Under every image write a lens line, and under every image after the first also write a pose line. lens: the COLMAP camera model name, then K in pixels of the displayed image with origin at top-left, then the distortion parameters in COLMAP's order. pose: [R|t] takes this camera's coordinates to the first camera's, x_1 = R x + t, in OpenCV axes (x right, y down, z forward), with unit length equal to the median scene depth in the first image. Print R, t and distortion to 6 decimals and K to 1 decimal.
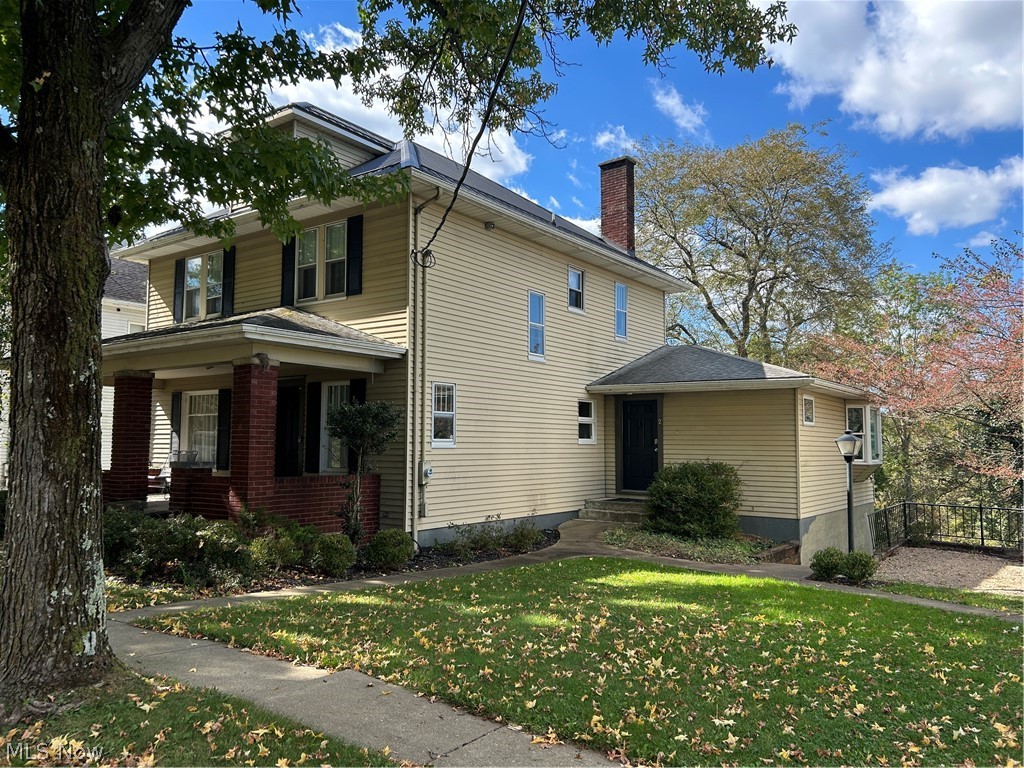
lens RADIAL K [[765.6, 0, 513.9], [0, 765.6, 386.7], [0, 0, 1]] dist [0.015420, -0.002361]
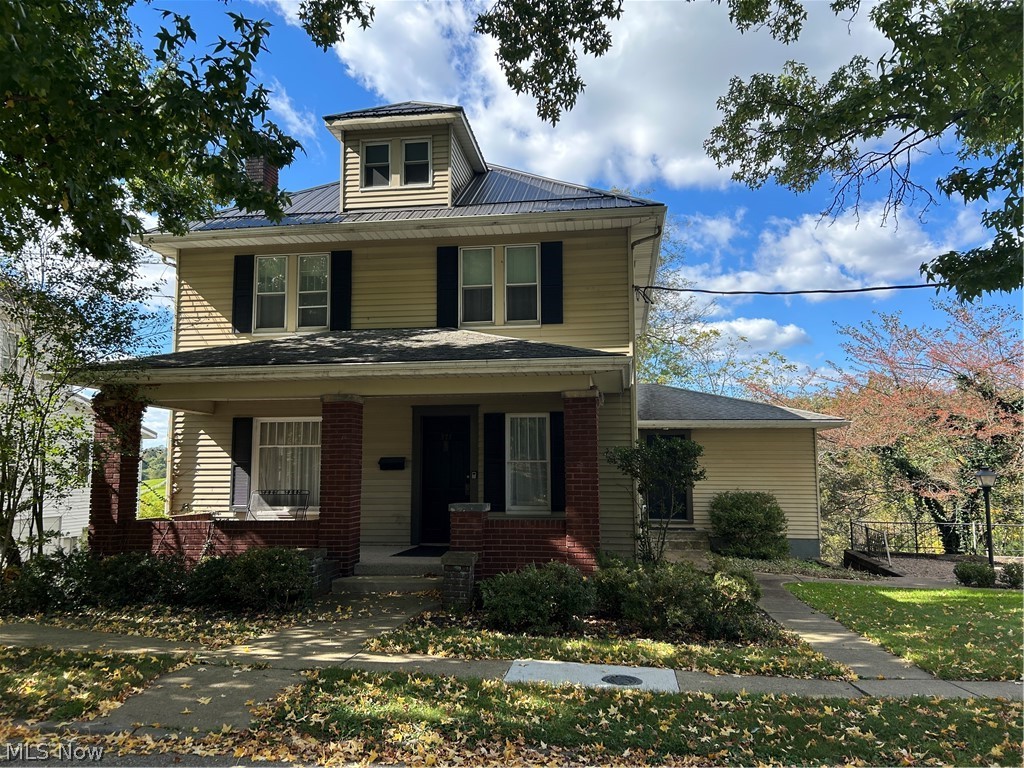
lens RADIAL K [[765.6, 0, 512.9], [0, 765.6, 382.8], [0, 0, 1]] dist [0.015420, -0.002361]
pose [[0.888197, 0.045778, 0.457176, -0.602889], [-0.027899, 0.998562, -0.045787, -0.000669], [-0.458615, 0.027913, 0.888197, 0.155453]]
